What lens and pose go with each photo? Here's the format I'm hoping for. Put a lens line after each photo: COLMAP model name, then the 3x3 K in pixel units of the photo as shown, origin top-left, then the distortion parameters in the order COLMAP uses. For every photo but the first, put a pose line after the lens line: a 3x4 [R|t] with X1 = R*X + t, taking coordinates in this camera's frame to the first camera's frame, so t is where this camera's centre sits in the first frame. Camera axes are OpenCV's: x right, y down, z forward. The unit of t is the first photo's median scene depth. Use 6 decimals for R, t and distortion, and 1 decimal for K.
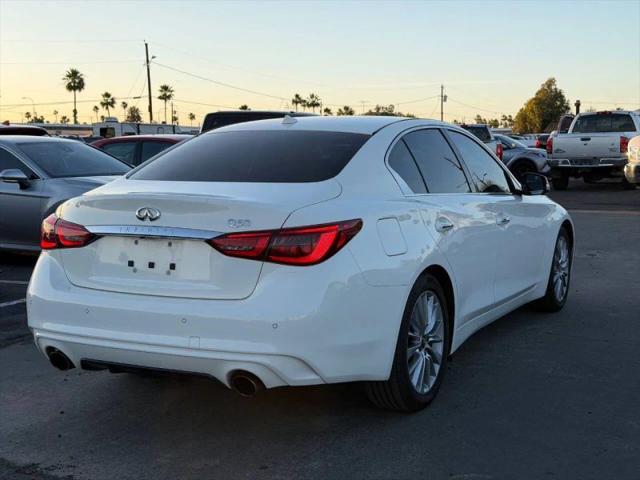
lens RADIAL K [[847.5, 0, 320.0], [0, 847.5, 240.0], [0, 0, 1]] dist [0.118026, -0.026562]
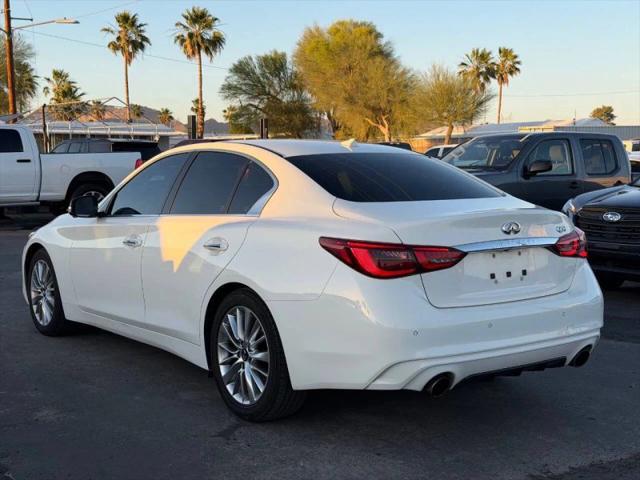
lens RADIAL K [[847.5, 0, 320.0], [0, 847.5, 240.0], [0, 0, 1]] dist [0.118026, -0.026562]
pose [[0.448641, -0.073713, 0.890667, -1.120400], [0.095027, 0.994878, 0.034471, -0.066293], [-0.888646, 0.069172, 0.453348, 0.618952]]
